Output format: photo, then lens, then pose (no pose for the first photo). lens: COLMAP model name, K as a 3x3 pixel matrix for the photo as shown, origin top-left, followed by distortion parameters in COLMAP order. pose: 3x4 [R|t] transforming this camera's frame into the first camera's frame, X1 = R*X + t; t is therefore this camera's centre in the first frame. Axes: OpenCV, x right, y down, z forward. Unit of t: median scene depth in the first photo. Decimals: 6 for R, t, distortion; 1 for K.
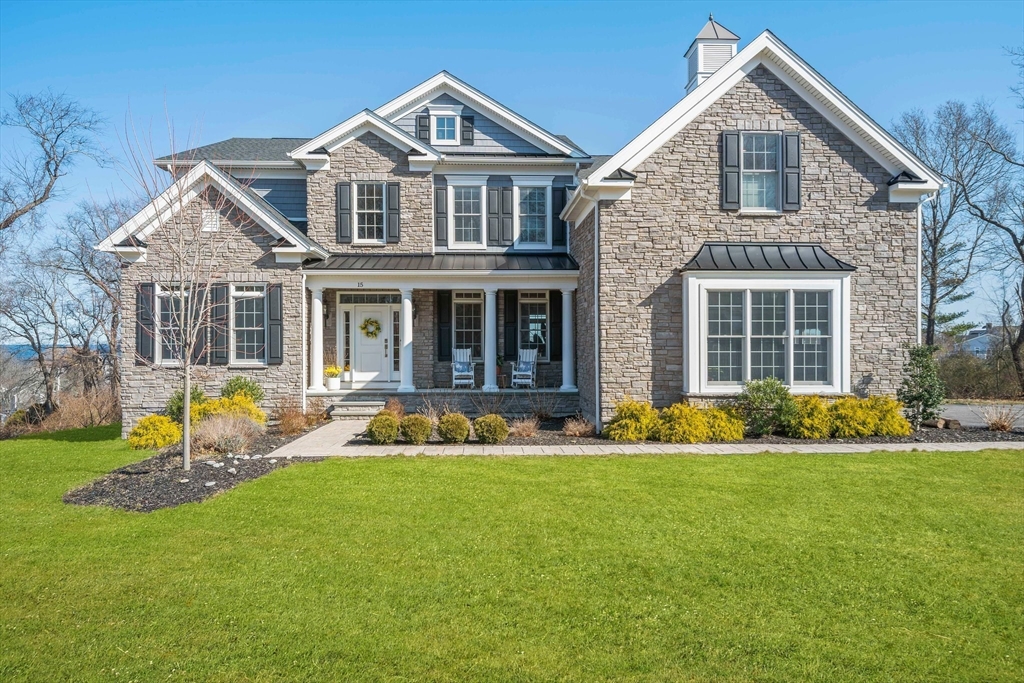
lens RADIAL K [[709.2, 0, 511.8], [0, 709.2, 347.8], [0, 0, 1]] dist [0.002871, 0.000039]
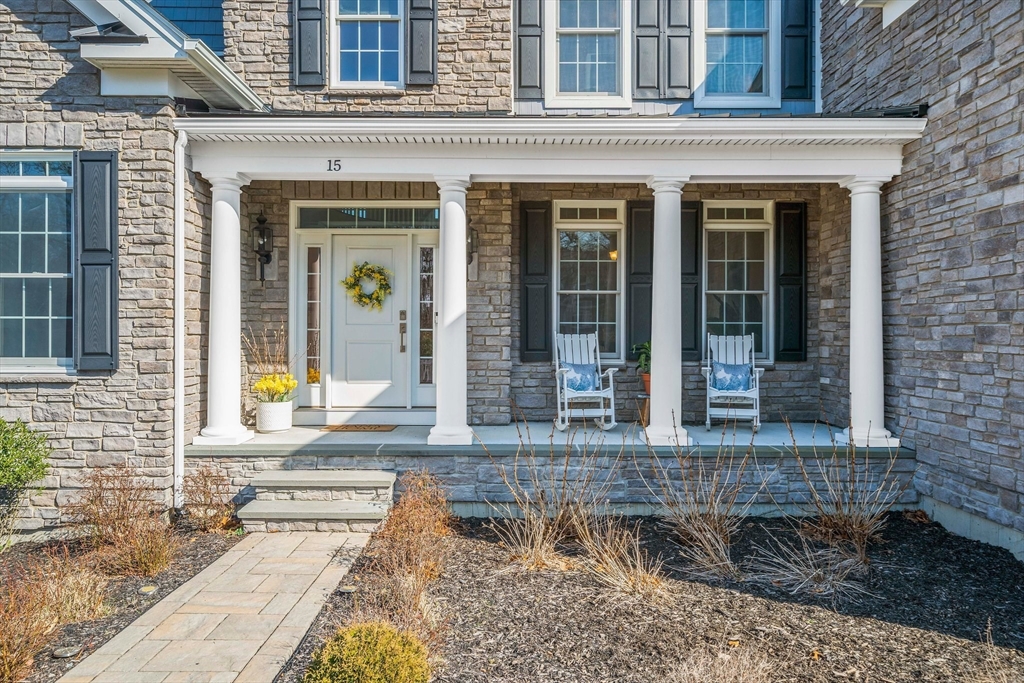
lens RADIAL K [[647.9, 0, 512.7], [0, 647.9, 336.8], [0, 0, 1]] dist [-0.031010, -0.000243]
pose [[0.999466, 0.003692, -0.032471, -0.098263], [-0.003764, 0.999991, -0.002166, 0.004288], [0.032463, 0.002287, 0.999470, 0.612924]]
